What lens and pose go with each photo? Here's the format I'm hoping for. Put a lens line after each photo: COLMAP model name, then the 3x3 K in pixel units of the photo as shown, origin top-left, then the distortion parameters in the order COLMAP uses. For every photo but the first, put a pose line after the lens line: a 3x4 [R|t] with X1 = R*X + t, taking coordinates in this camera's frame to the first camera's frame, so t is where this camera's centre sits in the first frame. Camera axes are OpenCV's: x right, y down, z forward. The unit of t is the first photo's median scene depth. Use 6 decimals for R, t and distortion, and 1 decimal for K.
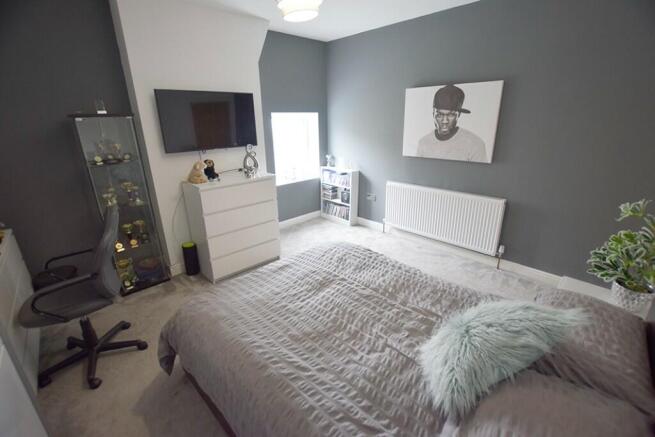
lens RADIAL K [[289.0, 0, 329.8], [0, 289.0, 218.7], [0, 0, 1]] dist [-0.030246, 0.000478]
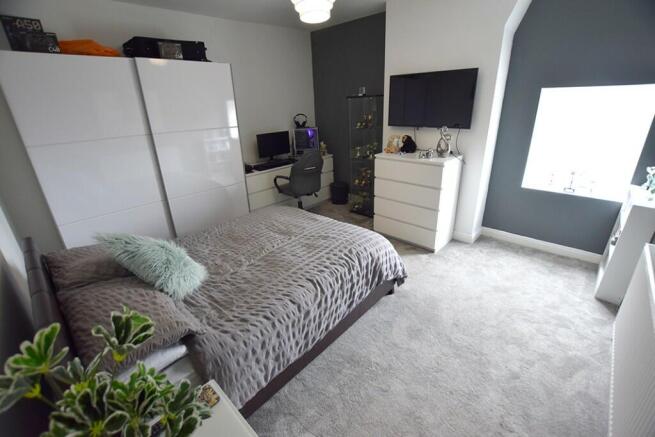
lens RADIAL K [[289.0, 0, 329.4], [0, 289.0, 216.9], [0, 0, 1]] dist [-0.030246, 0.000478]
pose [[0.044183, 0.382456, -0.922917, 1.036351], [-0.295339, 0.887528, 0.353652, -0.322524], [0.954370, 0.256948, 0.152167, 0.851543]]
